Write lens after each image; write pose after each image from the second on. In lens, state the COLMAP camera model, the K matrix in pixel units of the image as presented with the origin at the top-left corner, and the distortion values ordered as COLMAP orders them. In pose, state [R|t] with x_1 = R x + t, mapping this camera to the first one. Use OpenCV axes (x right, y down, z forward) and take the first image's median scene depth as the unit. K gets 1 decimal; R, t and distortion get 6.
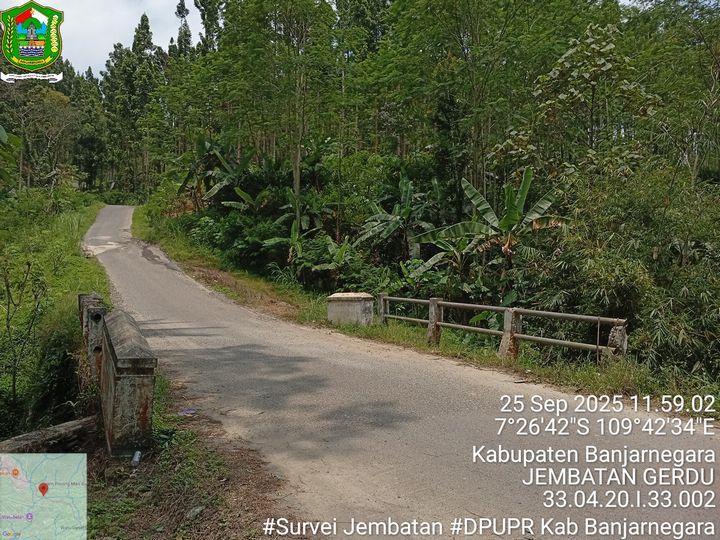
lens RADIAL K [[549.7, 0, 360.2], [0, 549.7, 281.7], [0, 0, 1]] dist [0.096599, -0.204262]
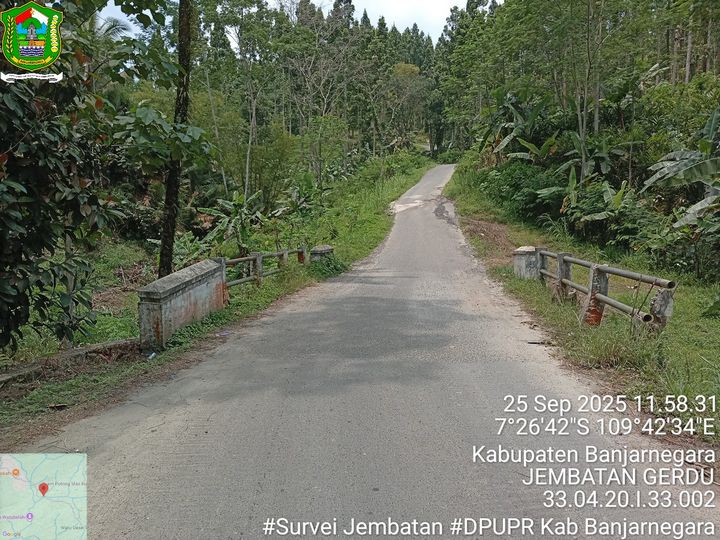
lens RADIAL K [[549.7, 0, 360.2], [0, 549.7, 281.7], [0, 0, 1]] dist [0.096599, -0.204262]
pose [[0.811722, 0.037048, -0.582868, 0.132970], [0.013833, 0.996486, 0.082604, -0.001035], [0.583881, -0.075114, 0.808357, 0.015365]]
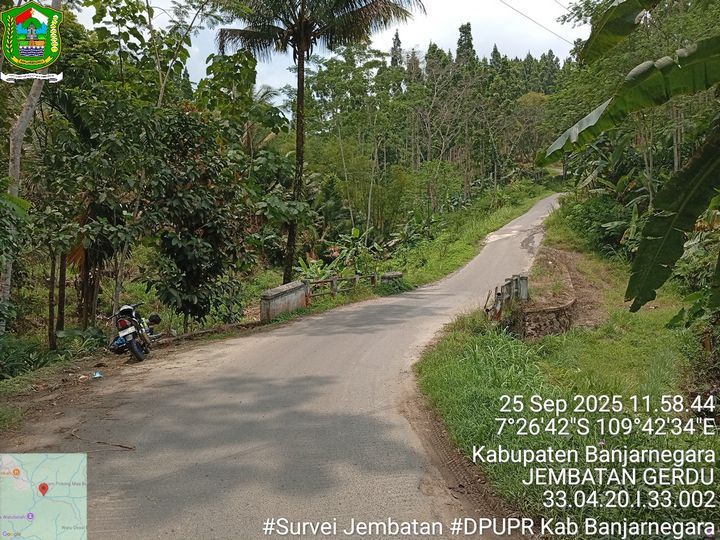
lens RADIAL K [[549.7, 0, 360.2], [0, 549.7, 281.7], [0, 0, 1]] dist [0.096599, -0.204262]
pose [[0.639978, 0.016065, -0.768225, 0.337908], [0.016405, 0.999268, 0.034563, -0.006174], [0.768218, -0.034722, 0.639246, -0.086922]]
